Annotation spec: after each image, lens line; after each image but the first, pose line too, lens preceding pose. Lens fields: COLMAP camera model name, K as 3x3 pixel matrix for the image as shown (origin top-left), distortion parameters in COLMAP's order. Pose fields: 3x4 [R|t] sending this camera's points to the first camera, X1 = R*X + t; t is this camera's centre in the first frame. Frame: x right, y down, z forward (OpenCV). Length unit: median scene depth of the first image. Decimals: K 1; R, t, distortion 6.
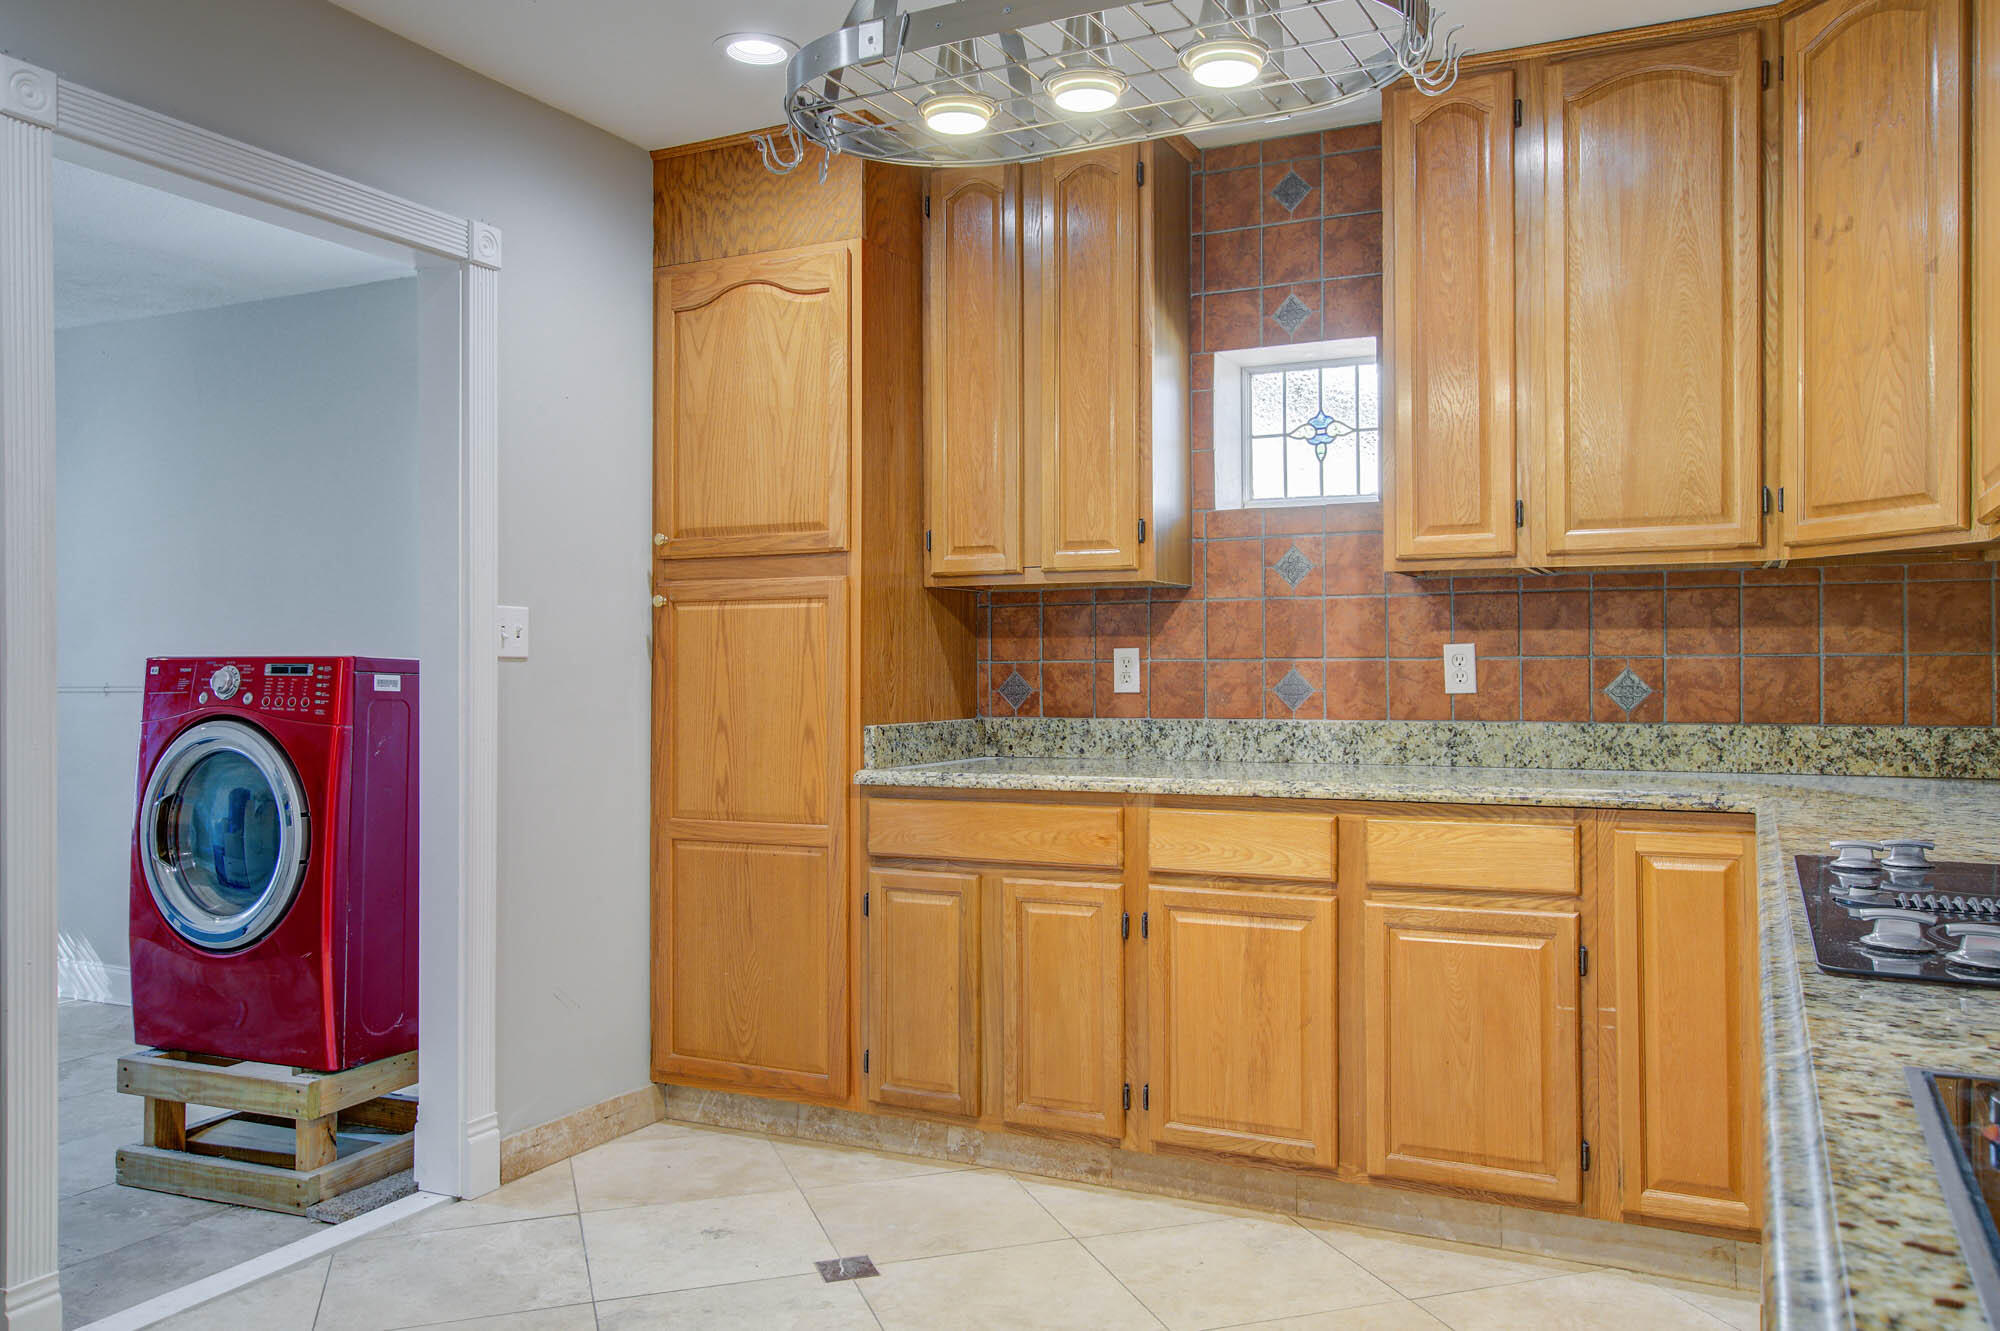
lens RADIAL K [[1532.3, 0, 999.3], [0, 1532.3, 665.1], [0, 0, 1]] dist [-0.000409, 0.009937]
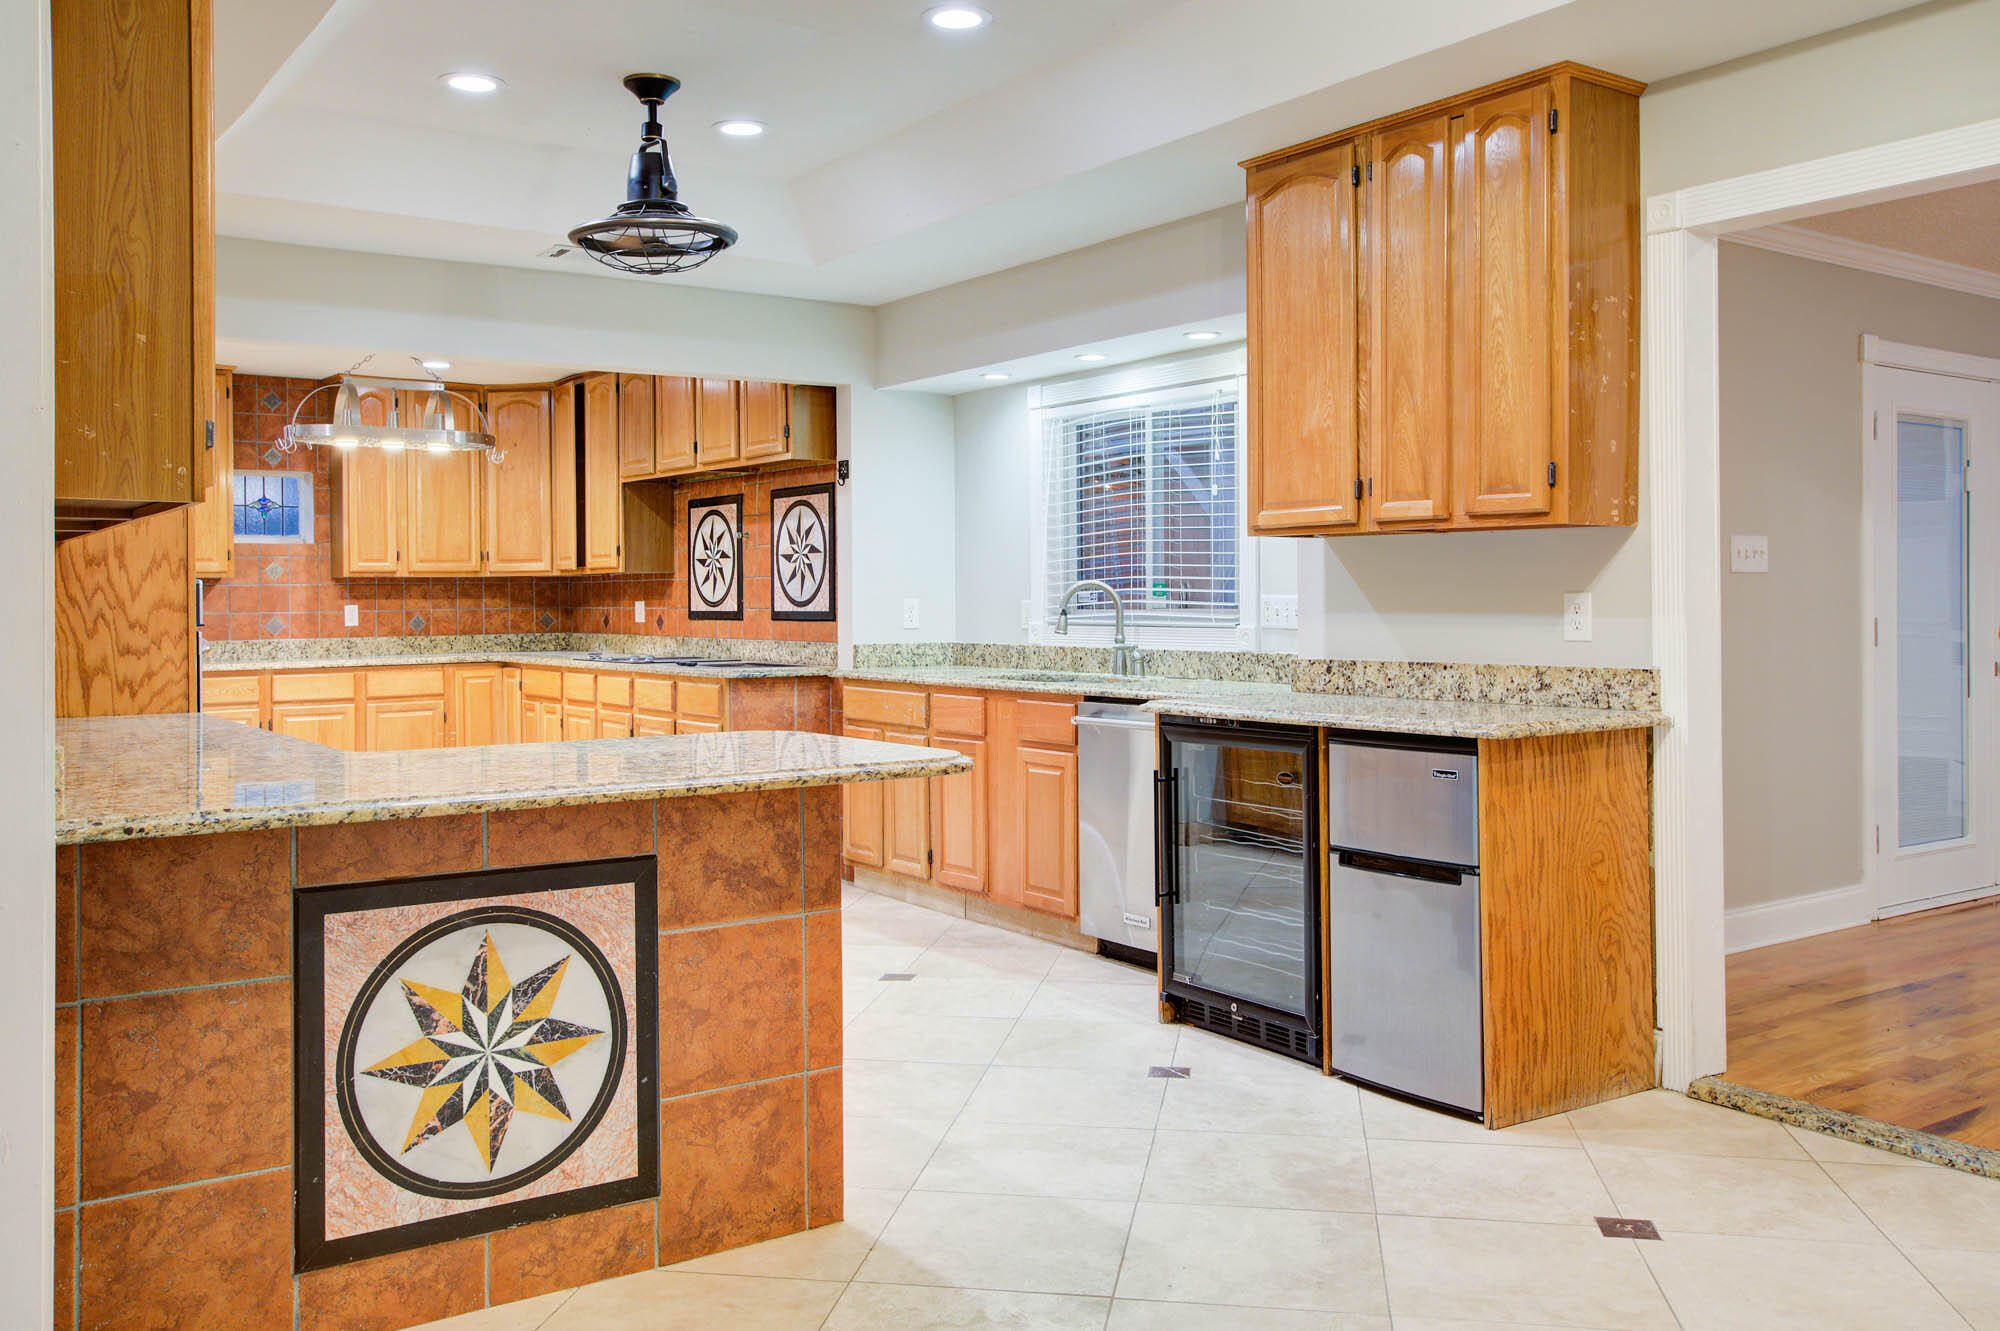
lens RADIAL K [[1659.0, 0, 1007.9], [0, 1659.0, 592.2], [0, 0, 1]] dist [0.004474, 0.034274]
pose [[0.469354, 0.000955, 0.883010, -1.514520], [0.006020, 0.999973, -0.004281, -0.017020], [-0.882990, 0.007325, 0.469335, -1.127709]]
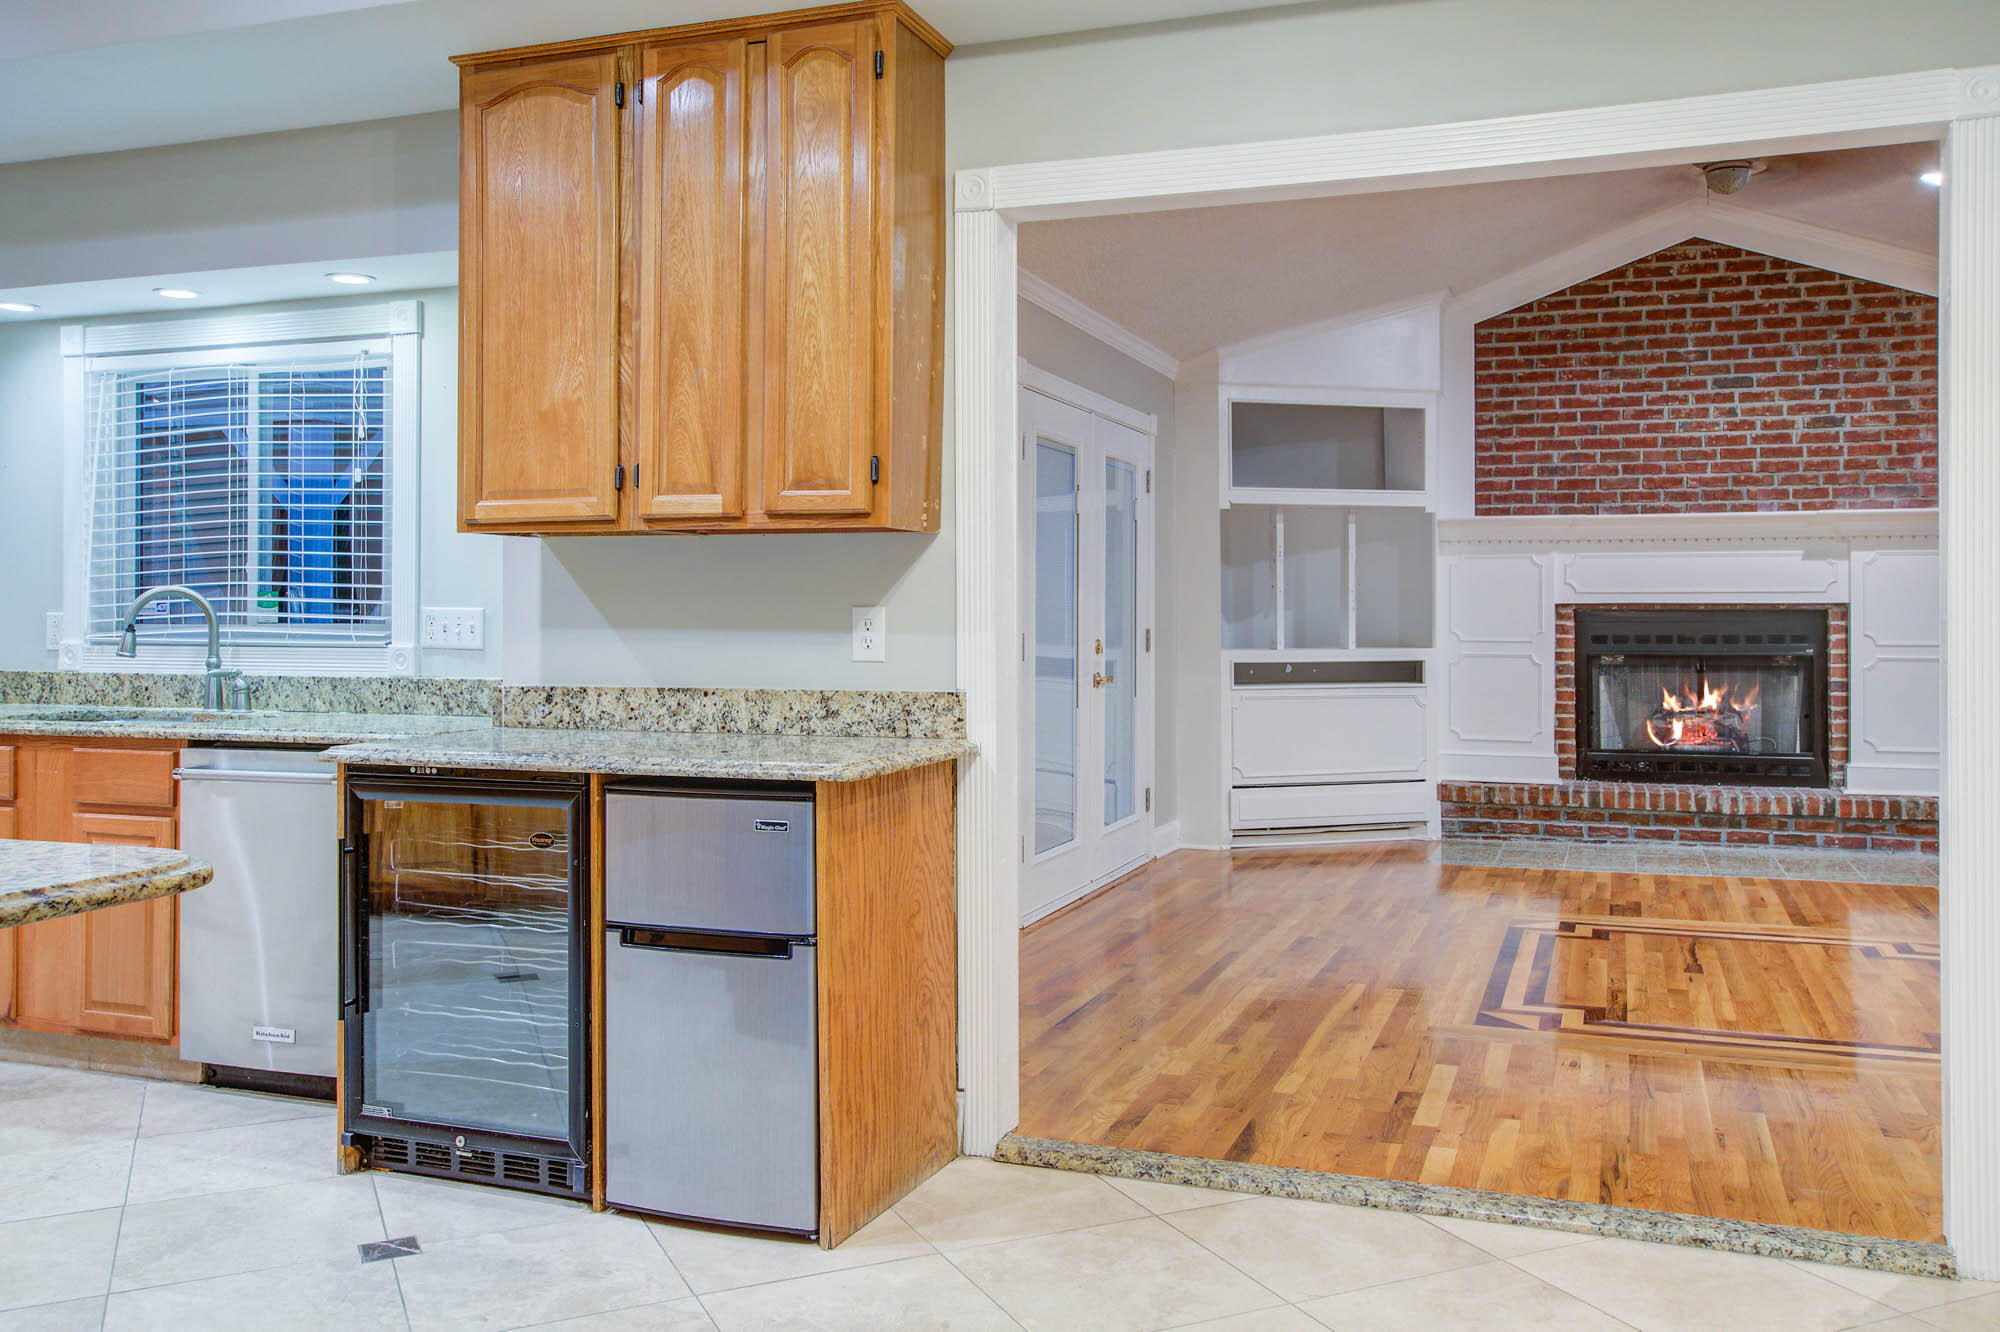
lens RADIAL K [[1659.0, 0, 984.4], [0, 1659.0, 599.3], [0, 0, 1]] dist [0.004474, 0.034274]
pose [[-0.105954, 0.007529, 0.994343, -1.323902], [-0.000904, 0.999970, -0.007668, -0.016184], [-0.994371, -0.001711, -0.105944, -0.887513]]
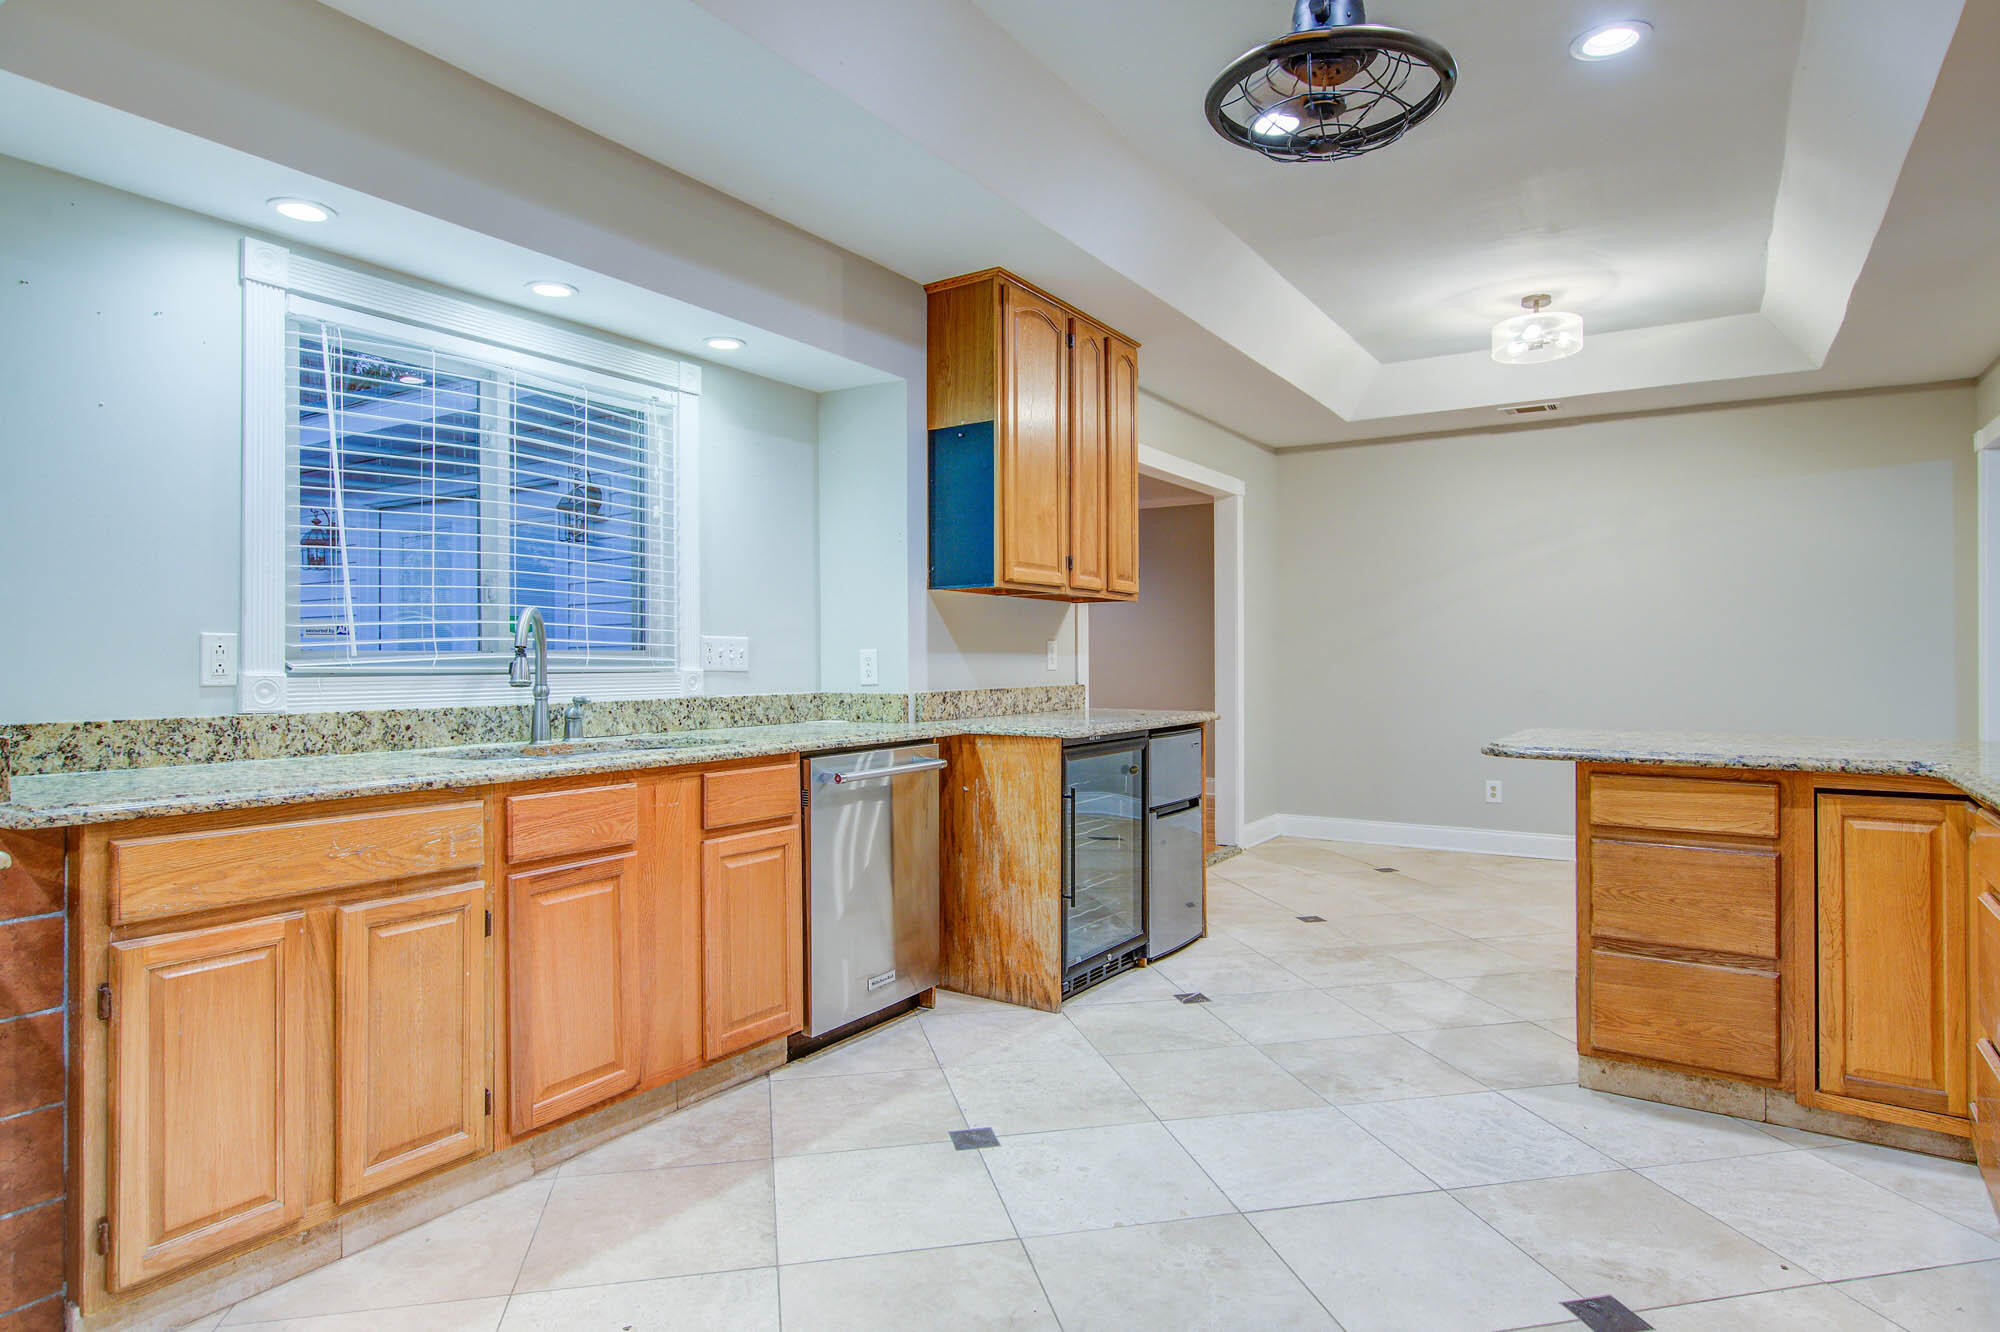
lens RADIAL K [[1113.8, 0, 998.1], [0, 1113.8, 656.0], [0, 0, 1]] dist [-0.015929, 0.005909]
pose [[-0.993736, 0.003040, 0.111713, -0.337115], [0.002719, 0.999992, -0.003024, 0.002860], [-0.111721, -0.002701, -0.993736, 0.404052]]
